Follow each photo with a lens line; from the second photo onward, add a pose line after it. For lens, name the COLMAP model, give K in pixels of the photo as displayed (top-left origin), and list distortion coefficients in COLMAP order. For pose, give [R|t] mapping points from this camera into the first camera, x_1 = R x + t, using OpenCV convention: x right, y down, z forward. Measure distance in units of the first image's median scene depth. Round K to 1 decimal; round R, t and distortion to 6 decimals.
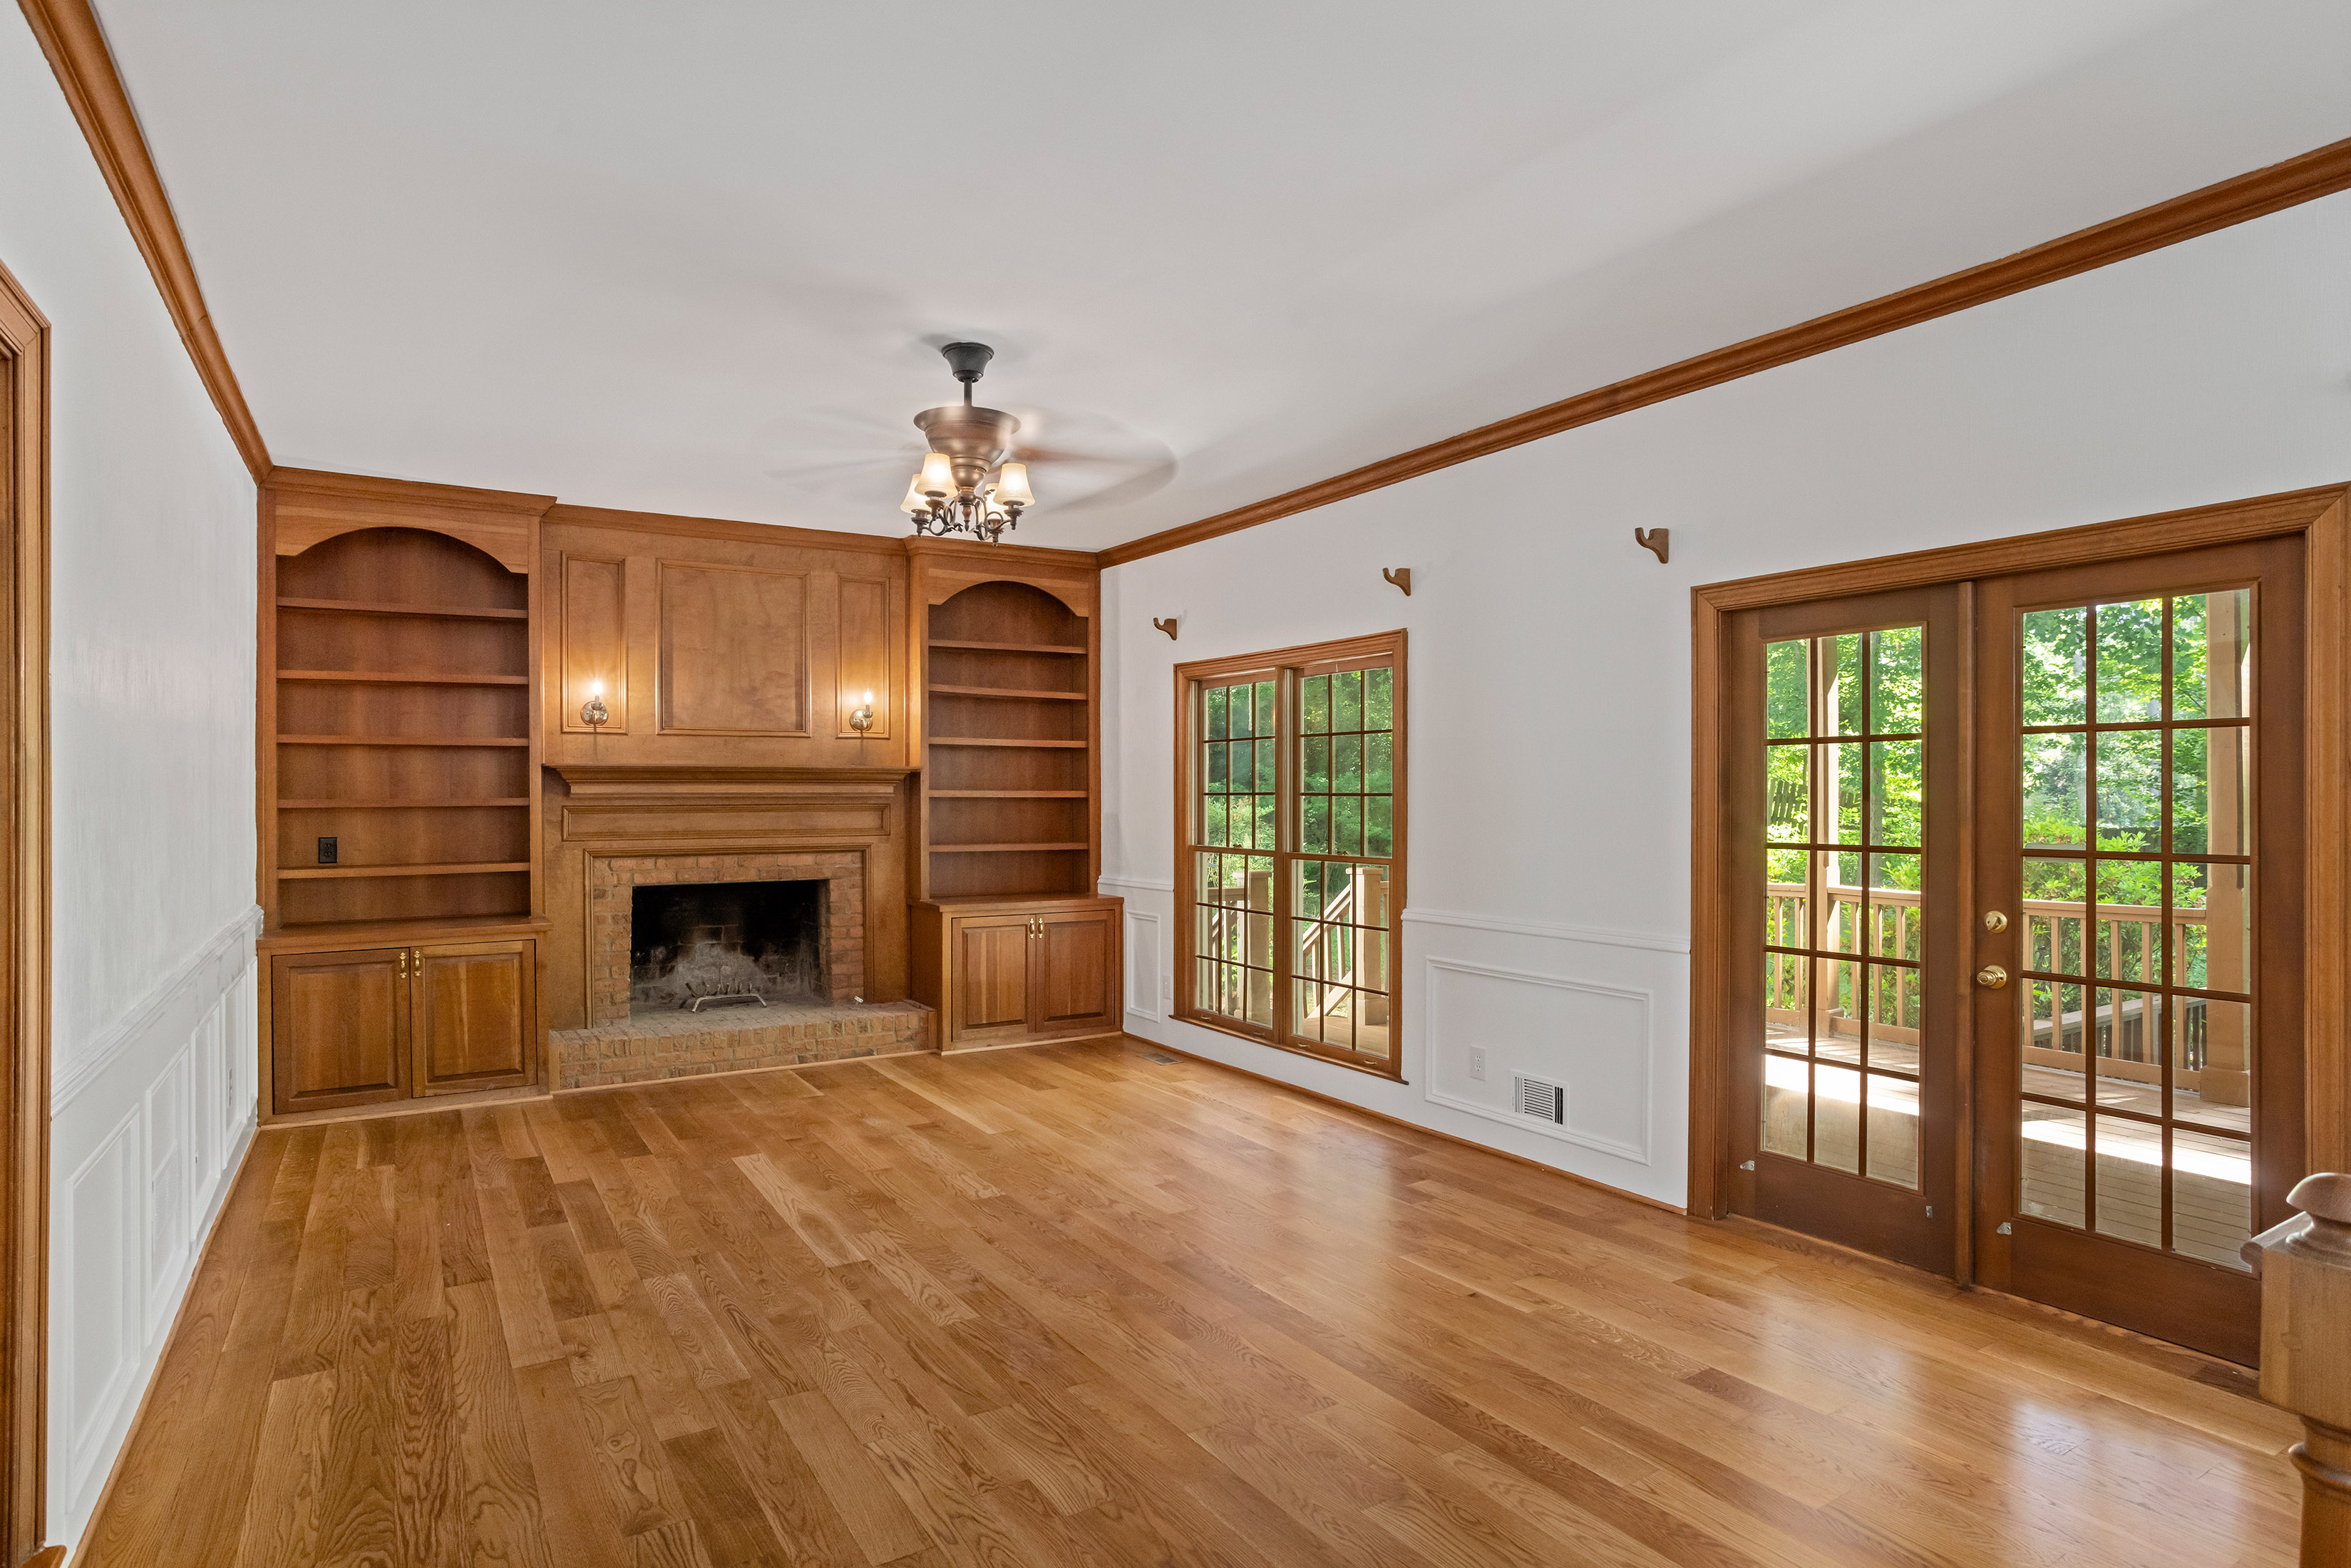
lens RADIAL K [[1280.9, 0, 1175.5], [0, 1280.9, 784.0], [0, 0, 1]] dist [-0.041267, -0.000041]
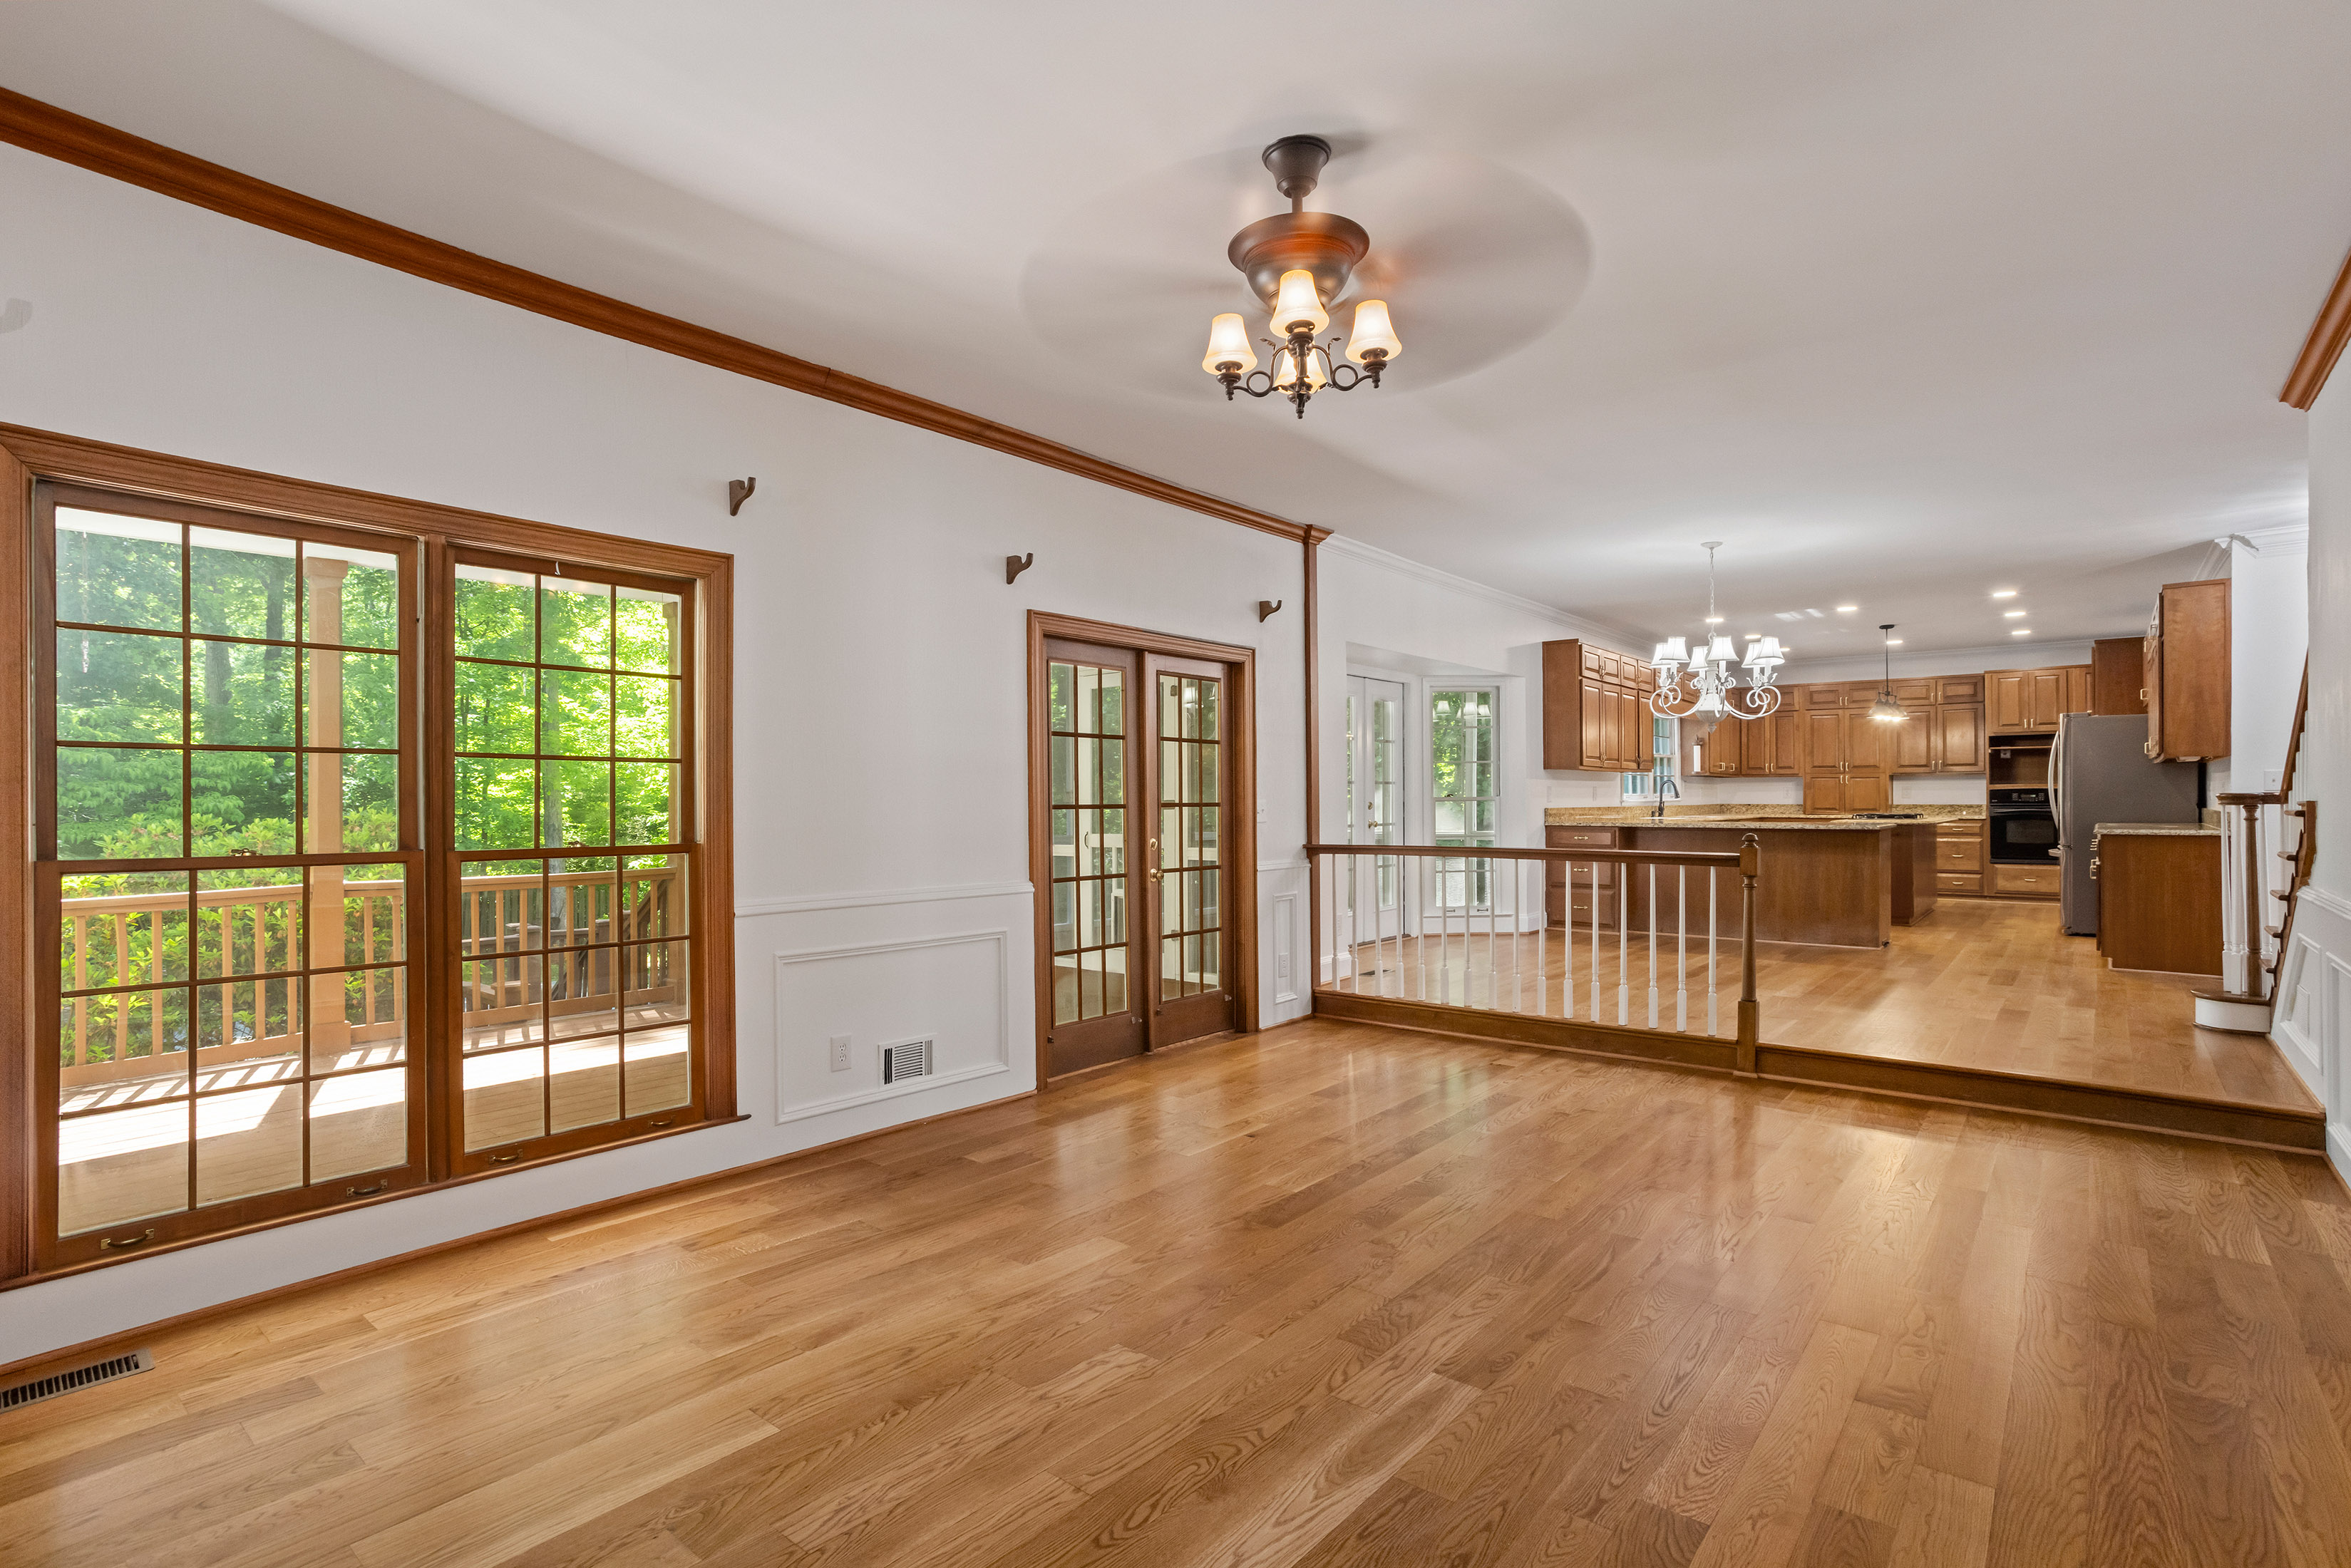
lens RADIAL K [[1135.7, 0, 1160.9], [0, 1135.7, 790.2], [0, 0, 1]] dist [-0.070757, 0.042286]
pose [[-0.313974, 0.013929, 0.949330, -0.721623], [-0.001278, 0.999885, -0.015093, 0.047026], [-0.949431, -0.005952, -0.313920, 1.213306]]
